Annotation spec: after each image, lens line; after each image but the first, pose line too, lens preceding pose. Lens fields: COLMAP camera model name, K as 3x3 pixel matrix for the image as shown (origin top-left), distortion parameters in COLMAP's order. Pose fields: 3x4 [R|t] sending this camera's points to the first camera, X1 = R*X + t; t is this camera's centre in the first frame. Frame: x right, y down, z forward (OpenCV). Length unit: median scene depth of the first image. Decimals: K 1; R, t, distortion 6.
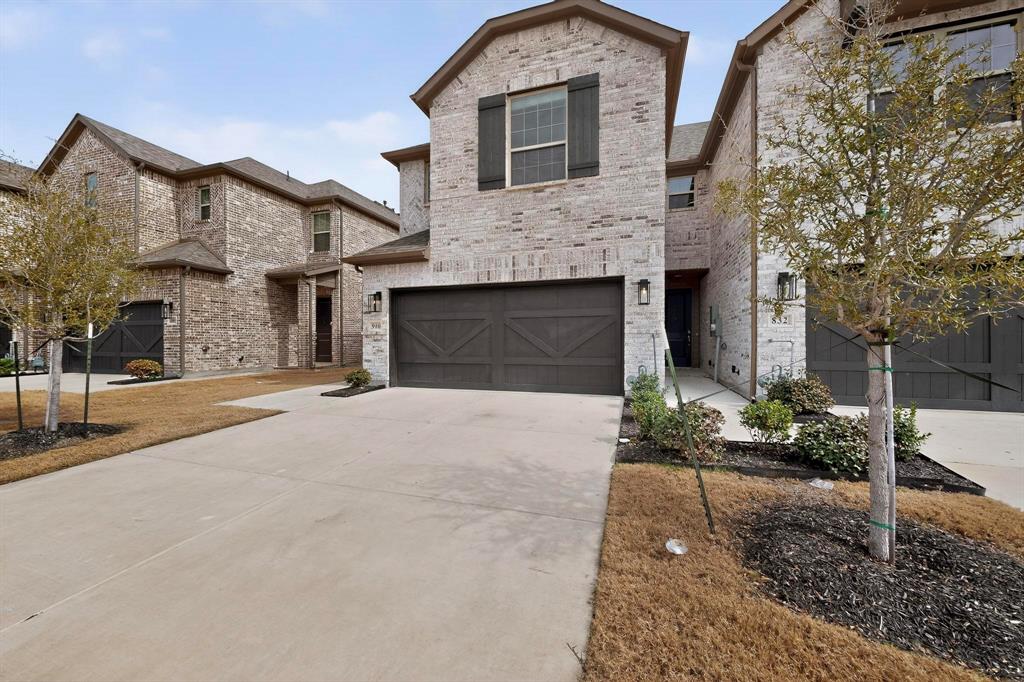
lens RADIAL K [[361.2, 0, 534.1], [0, 361.2, 340.2], [0, 0, 1]] dist [-0.000514, -0.000071]
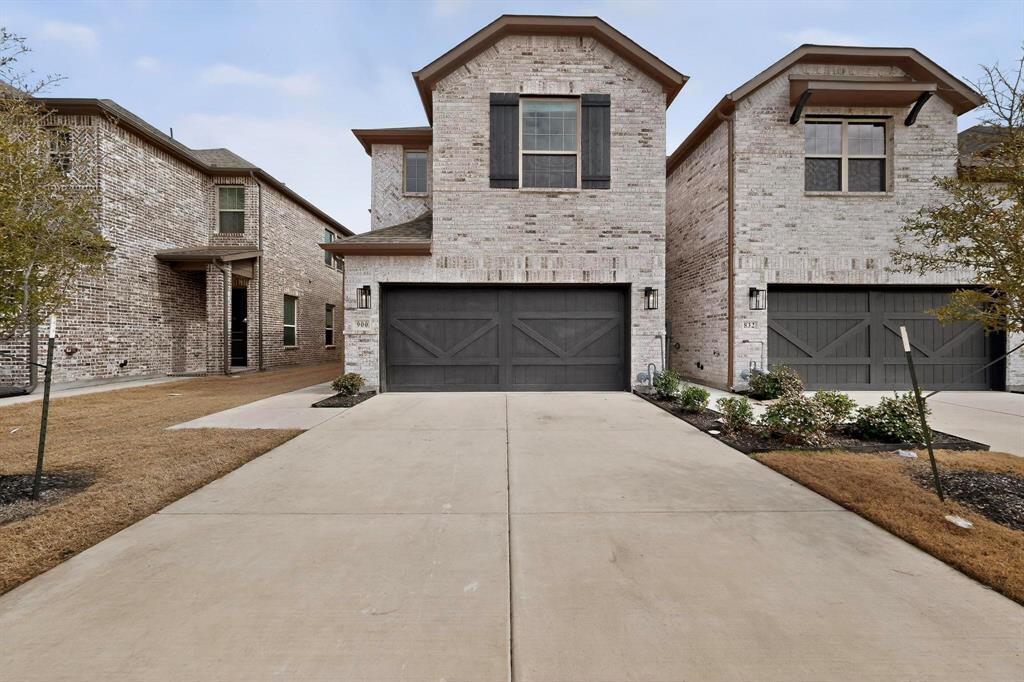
lens RADIAL K [[334.1, 0, 523.3], [0, 334.1, 341.1], [0, 0, 1]] dist [-0.000493, -0.000107]
pose [[0.951554, 0.001435, 0.307477, -0.347722], [-0.002403, 0.999993, 0.002768, -0.001767], [-0.307471, -0.003373, 0.951551, 0.113239]]
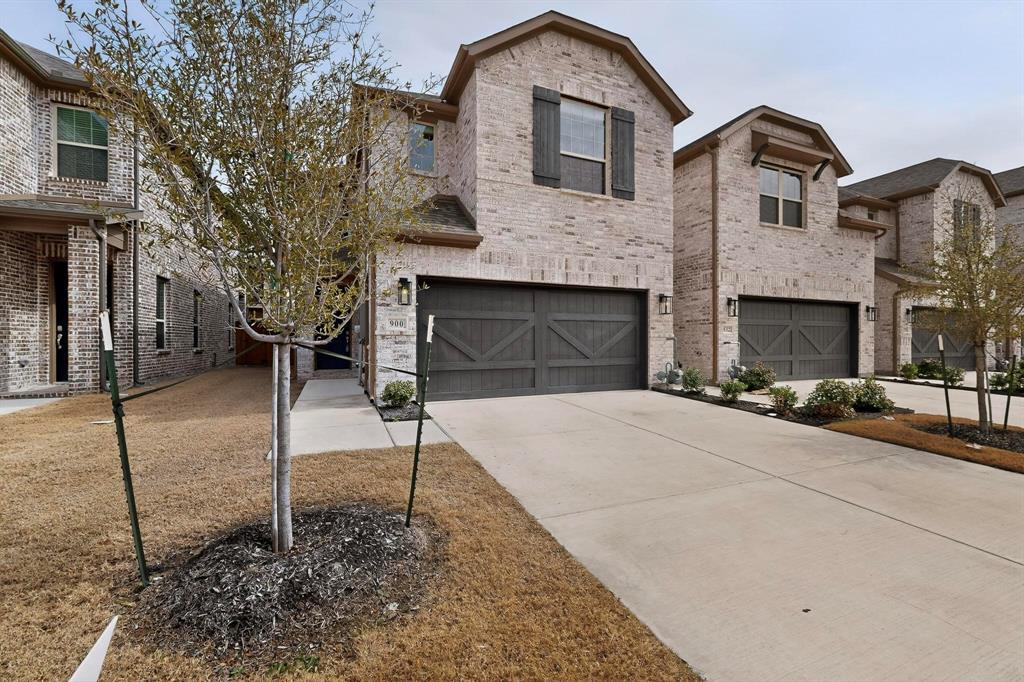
lens RADIAL K [[383.8, 0, 512.0], [0, 383.8, 341.0], [0, 0, 1]] dist [-0.000074, -0.000110]
pose [[0.783445, 0.002073, 0.621458, -0.825405], [-0.003276, 0.999994, 0.000794, -0.004519], [-0.621453, -0.002659, 0.783447, 0.254021]]
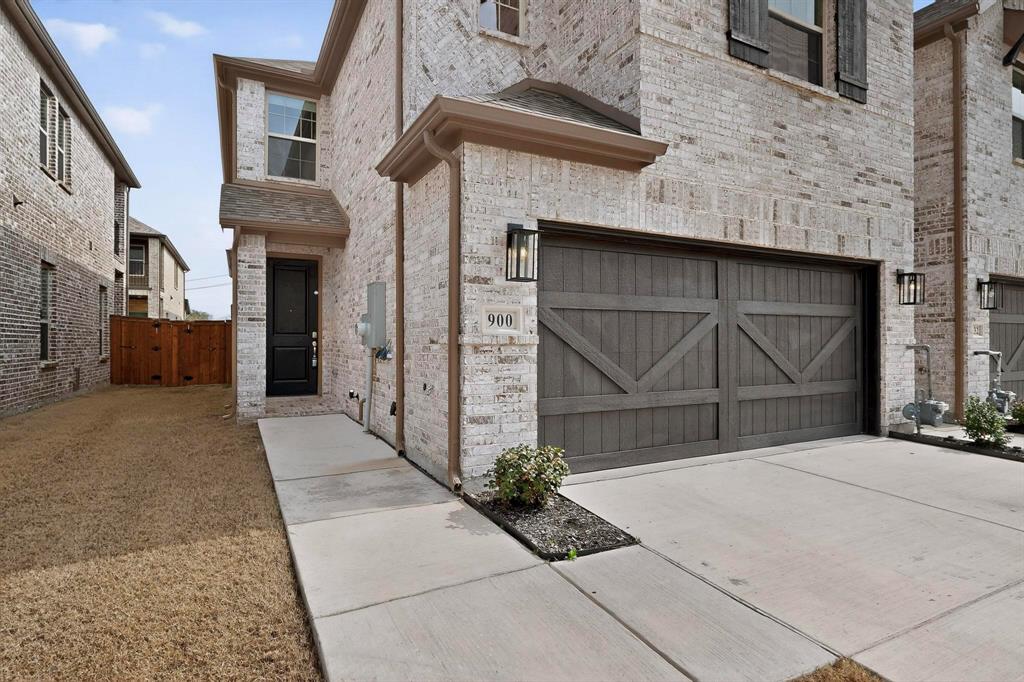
lens RADIAL K [[502.4, 0, 516.9], [0, 502.4, 342.3], [0, 0, 1]] dist [0.001378, 0.000561]
pose [[0.738799, 0.001821, 0.673923, -0.841194], [-0.002640, 0.999996, 0.000192, -0.018860], [-0.673921, -0.001921, 0.738801, 0.692085]]
